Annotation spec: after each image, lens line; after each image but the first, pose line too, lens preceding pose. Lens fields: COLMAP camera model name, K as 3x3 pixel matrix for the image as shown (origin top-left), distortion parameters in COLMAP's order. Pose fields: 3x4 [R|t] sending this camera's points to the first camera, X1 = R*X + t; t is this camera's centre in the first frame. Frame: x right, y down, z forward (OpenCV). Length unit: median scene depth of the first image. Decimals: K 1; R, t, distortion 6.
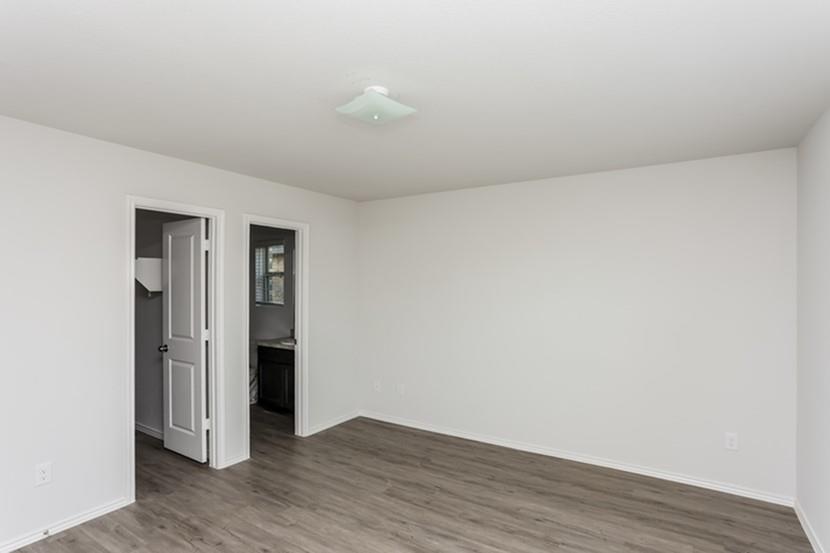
lens RADIAL K [[438.1, 0, 415.0], [0, 438.1, 276.5], [0, 0, 1]] dist [-0.000151, 0.000132]
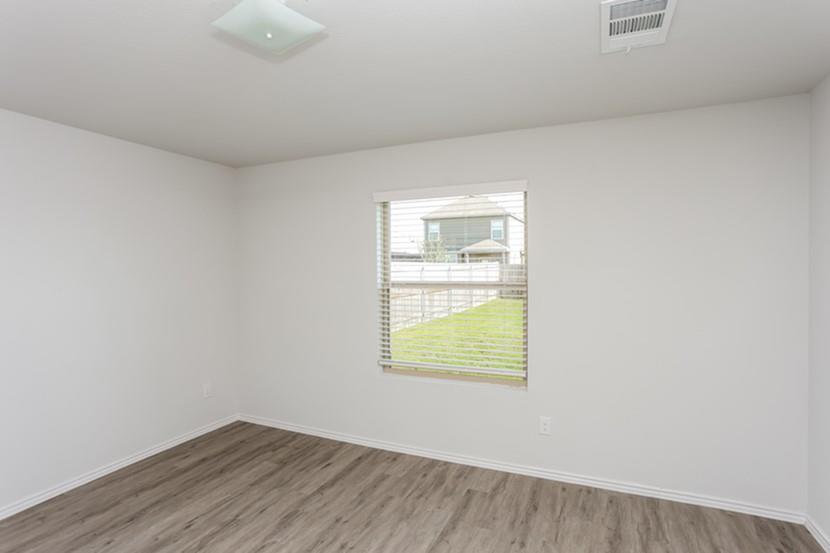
lens RADIAL K [[437.2, 0, 411.2], [0, 437.2, 251.0], [0, 0, 1]] dist [0.001184, 0.000493]
pose [[-0.135583, 0.035534, 0.990129, -0.655647], [-0.003691, 0.999332, -0.036369, 0.027409], [-0.990759, -0.008586, -0.135361, 0.655493]]
